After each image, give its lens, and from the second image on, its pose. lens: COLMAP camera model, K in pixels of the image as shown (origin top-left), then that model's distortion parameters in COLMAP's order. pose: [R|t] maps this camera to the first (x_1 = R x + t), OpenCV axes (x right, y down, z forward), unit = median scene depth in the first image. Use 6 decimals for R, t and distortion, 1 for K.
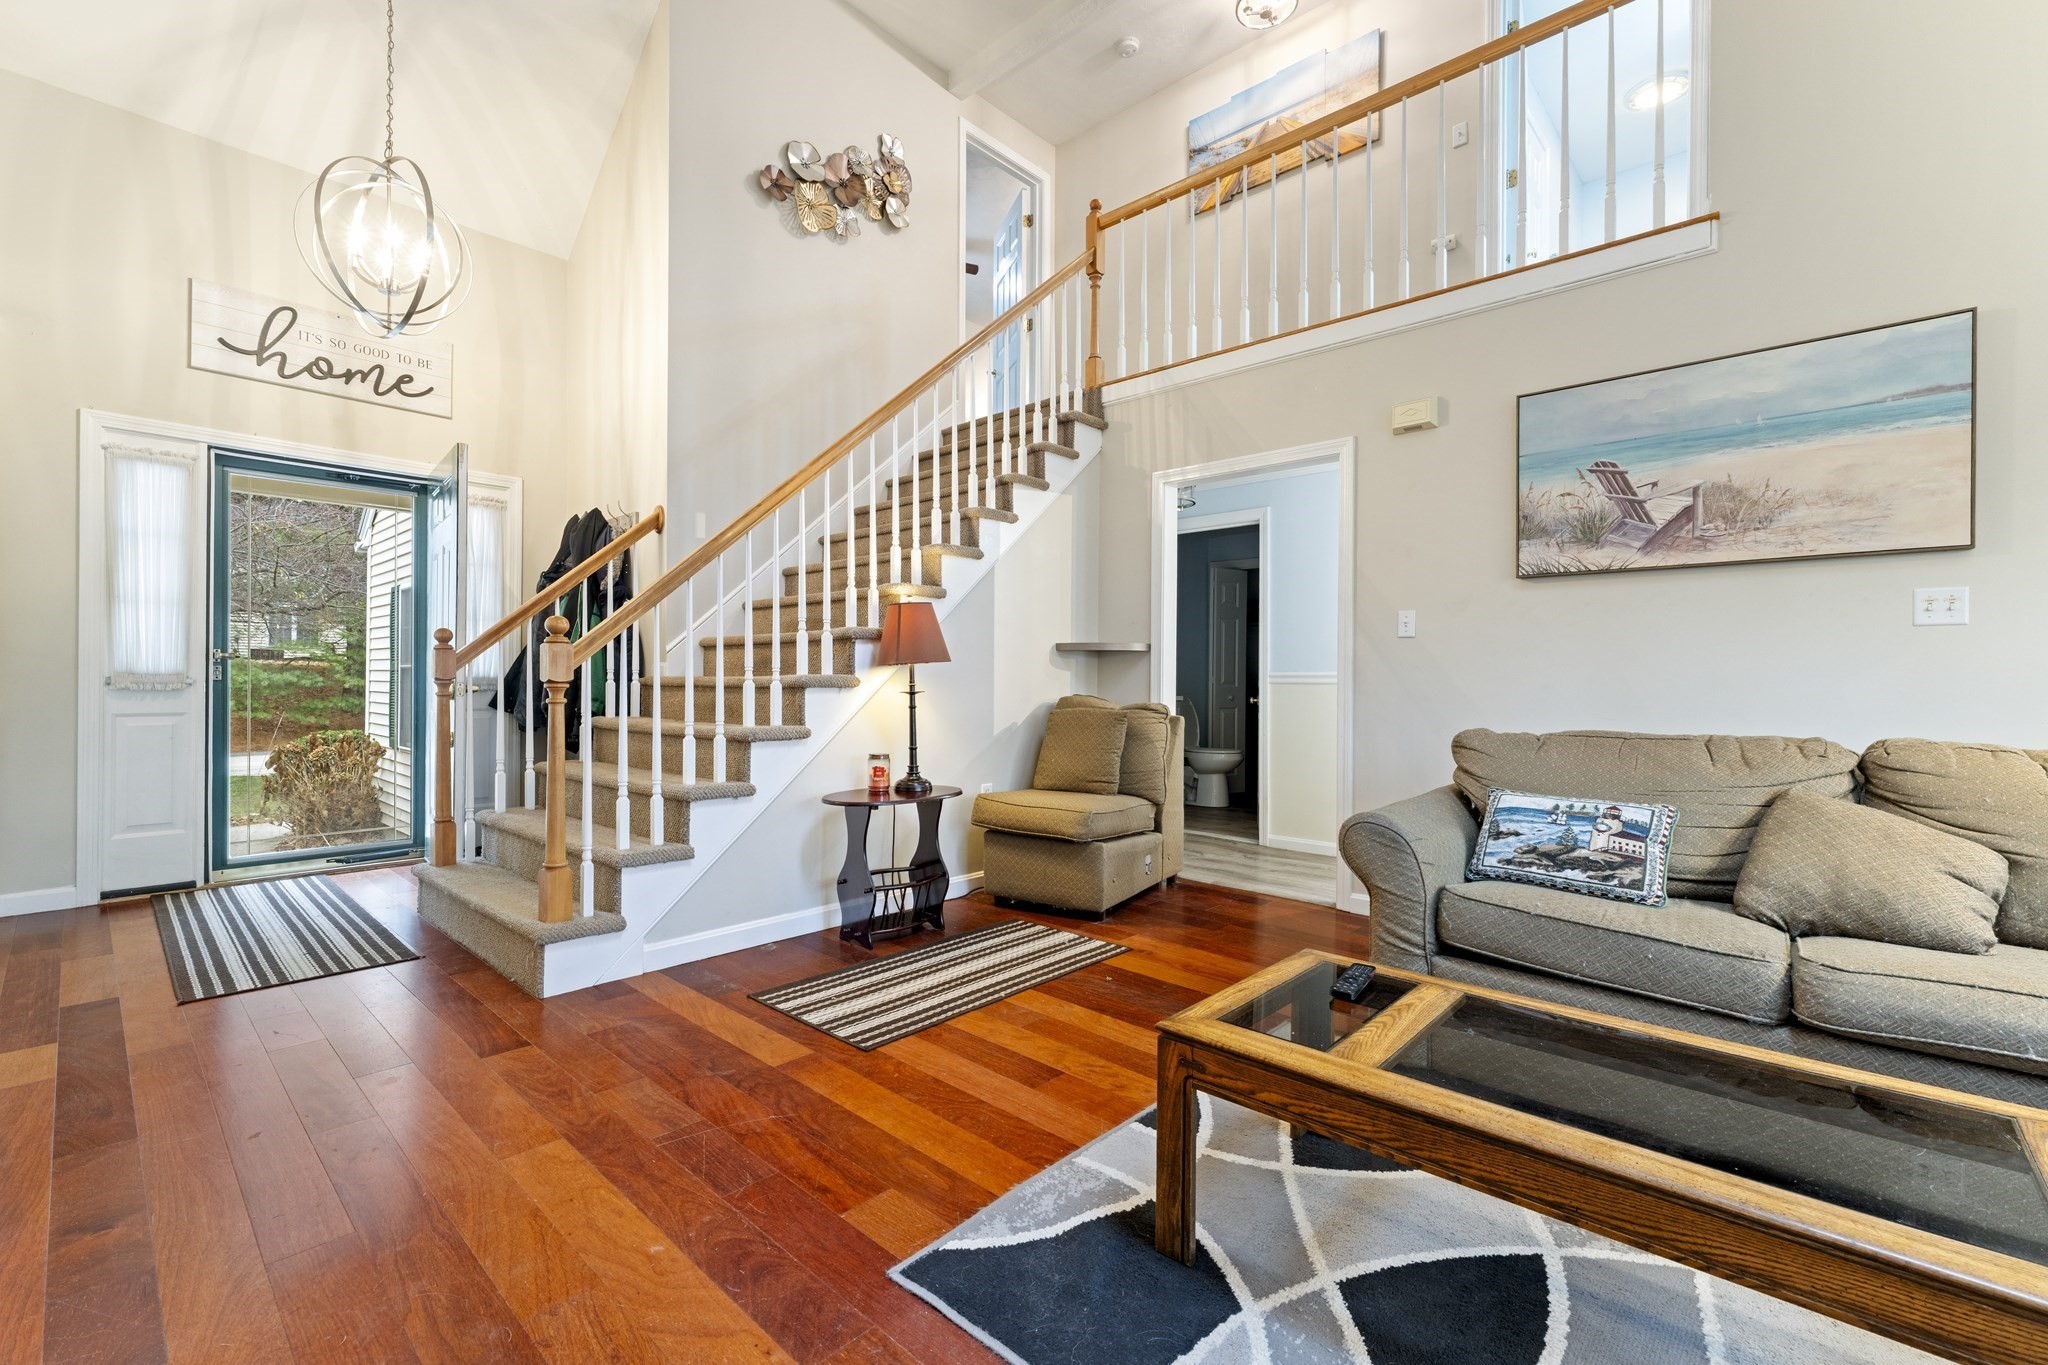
lens RADIAL K [[879.4, 0, 1015.7], [0, 879.4, 679.5], [0, 0, 1]] dist [0.000427, 0.000086]
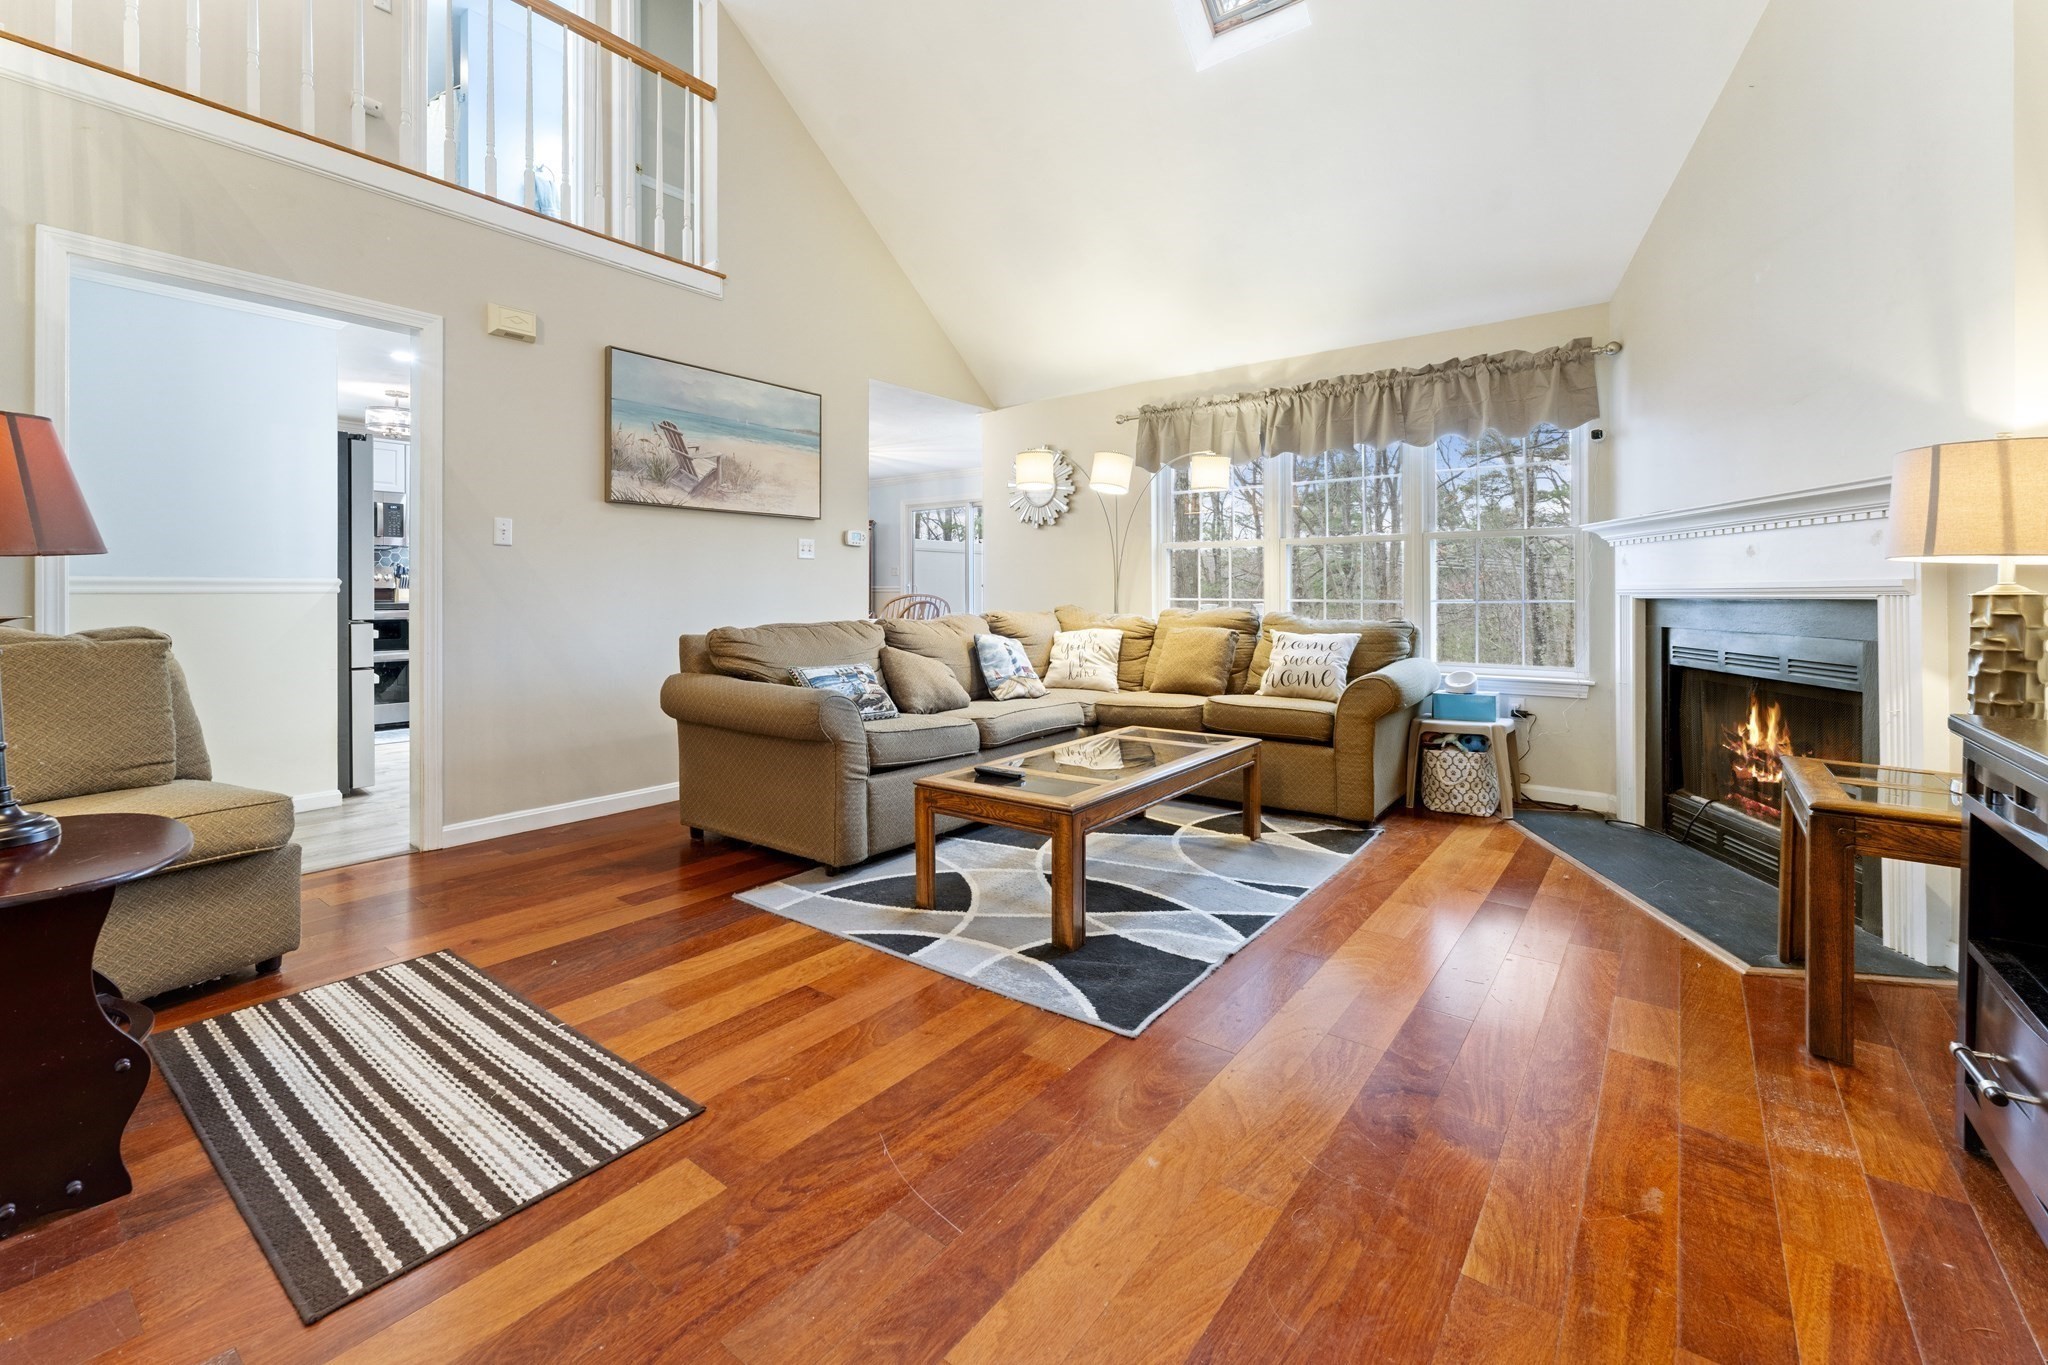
lens RADIAL K [[863.0, 0, 1021.3], [0, 863.0, 591.8], [0, 0, 1]] dist [-0.000559, -0.000050]
pose [[-0.102255, -0.005103, 0.994745, -0.753529], [-0.001097, 0.999987, 0.005018, -0.002240], [-0.994758, -0.000578, -0.102260, 0.689136]]
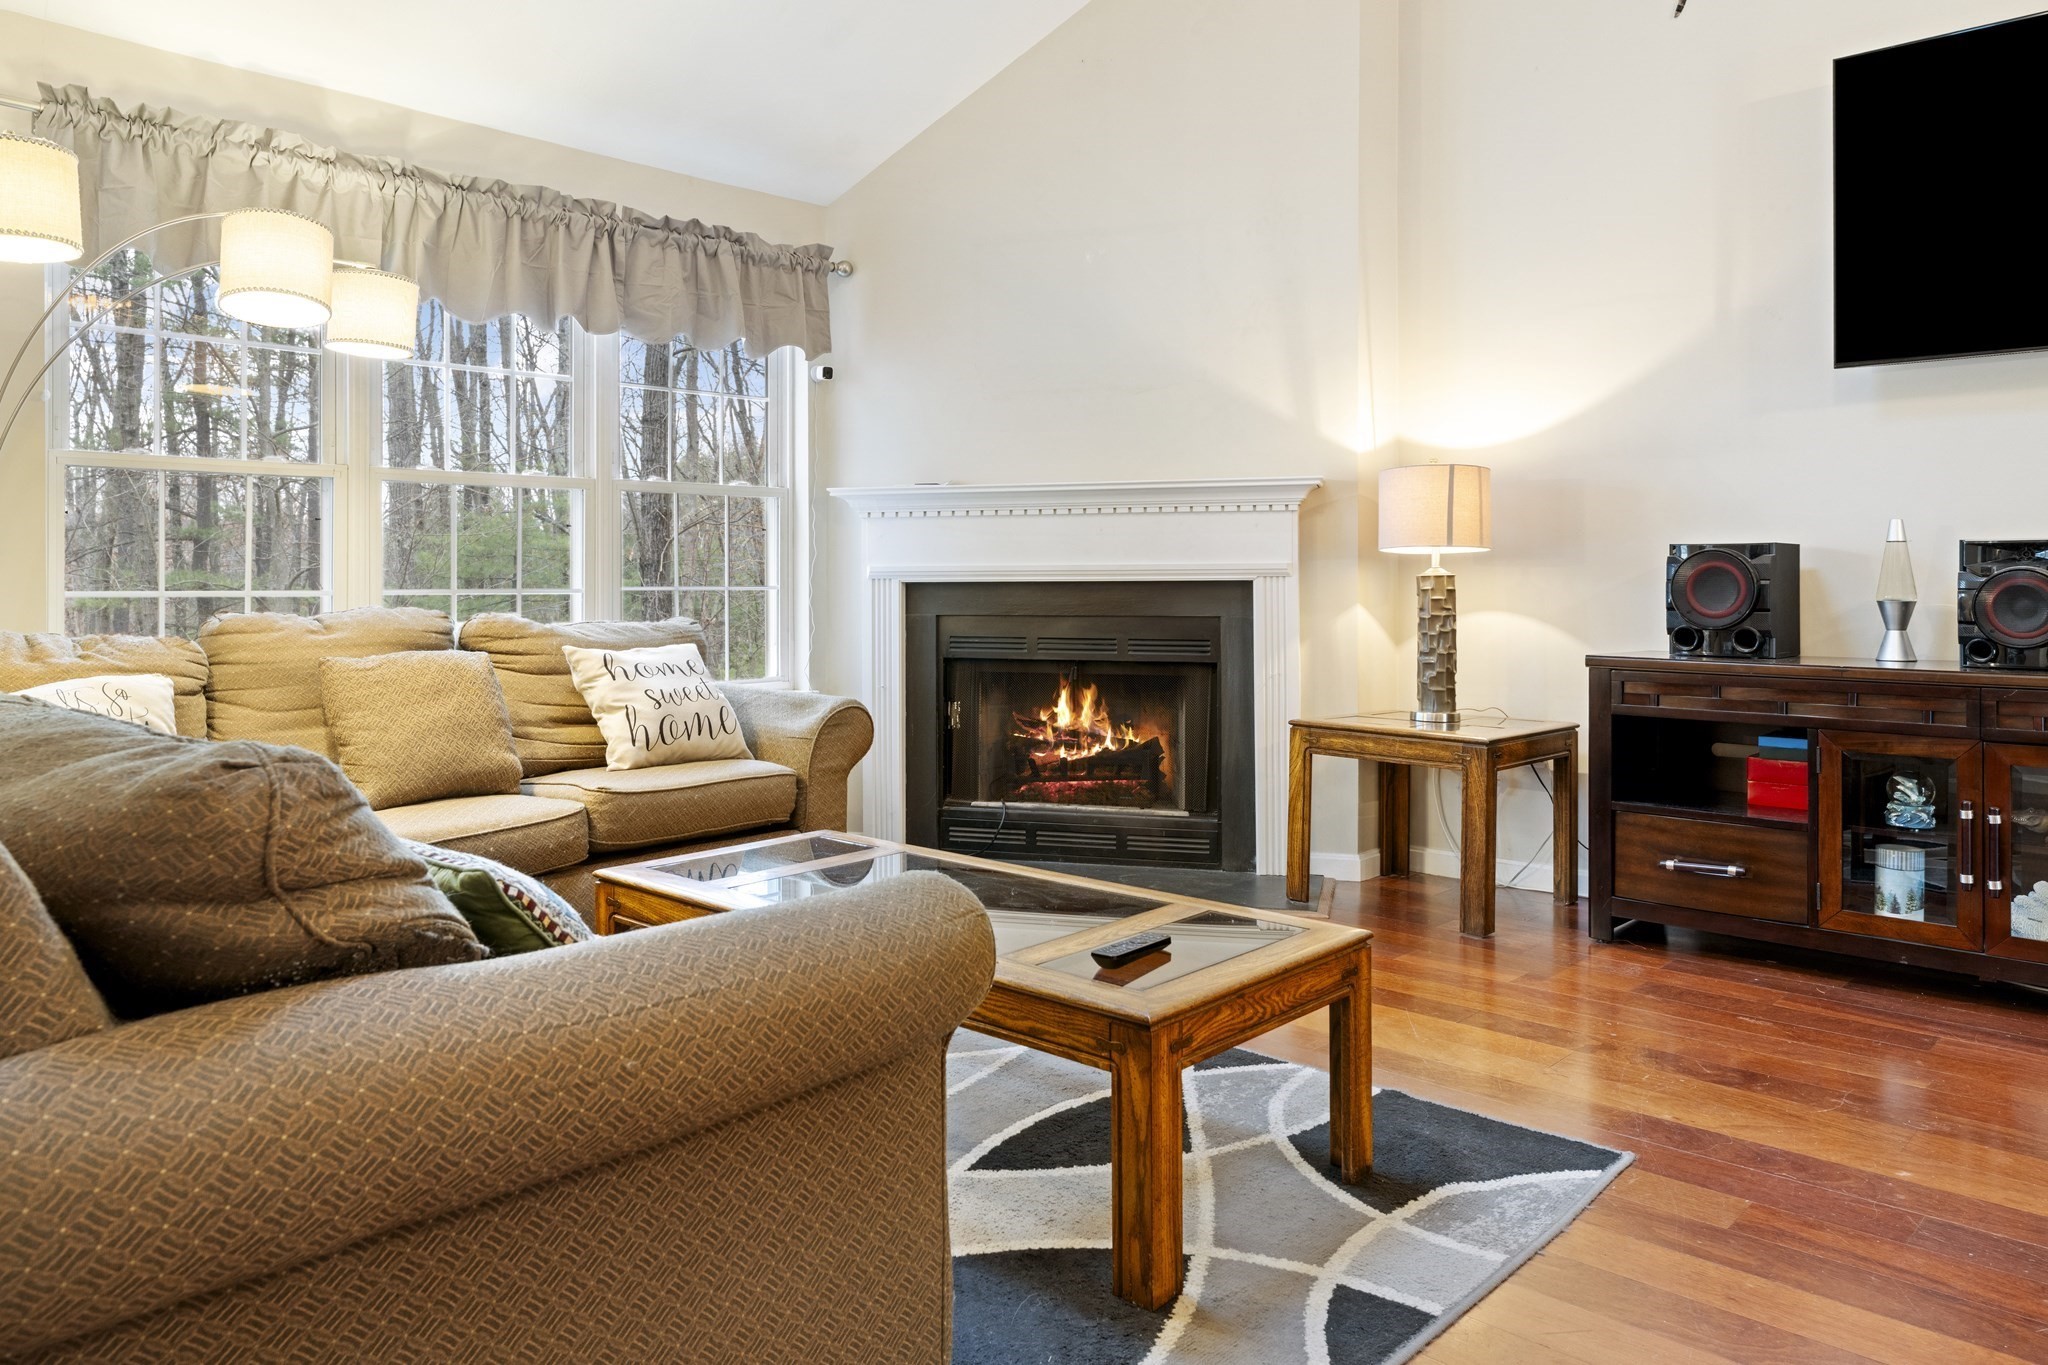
lens RADIAL K [[1391.4, 0, 1018.7], [0, 1391.4, 581.0], [0, 0, 1]] dist [0.004027, 0.002481]
pose [[-0.999980, -0.003447, 0.005346, 0.293830], [-0.003439, 0.999993, 0.001532, 0.007571], [-0.005352, 0.001513, -0.999985, 1.377638]]
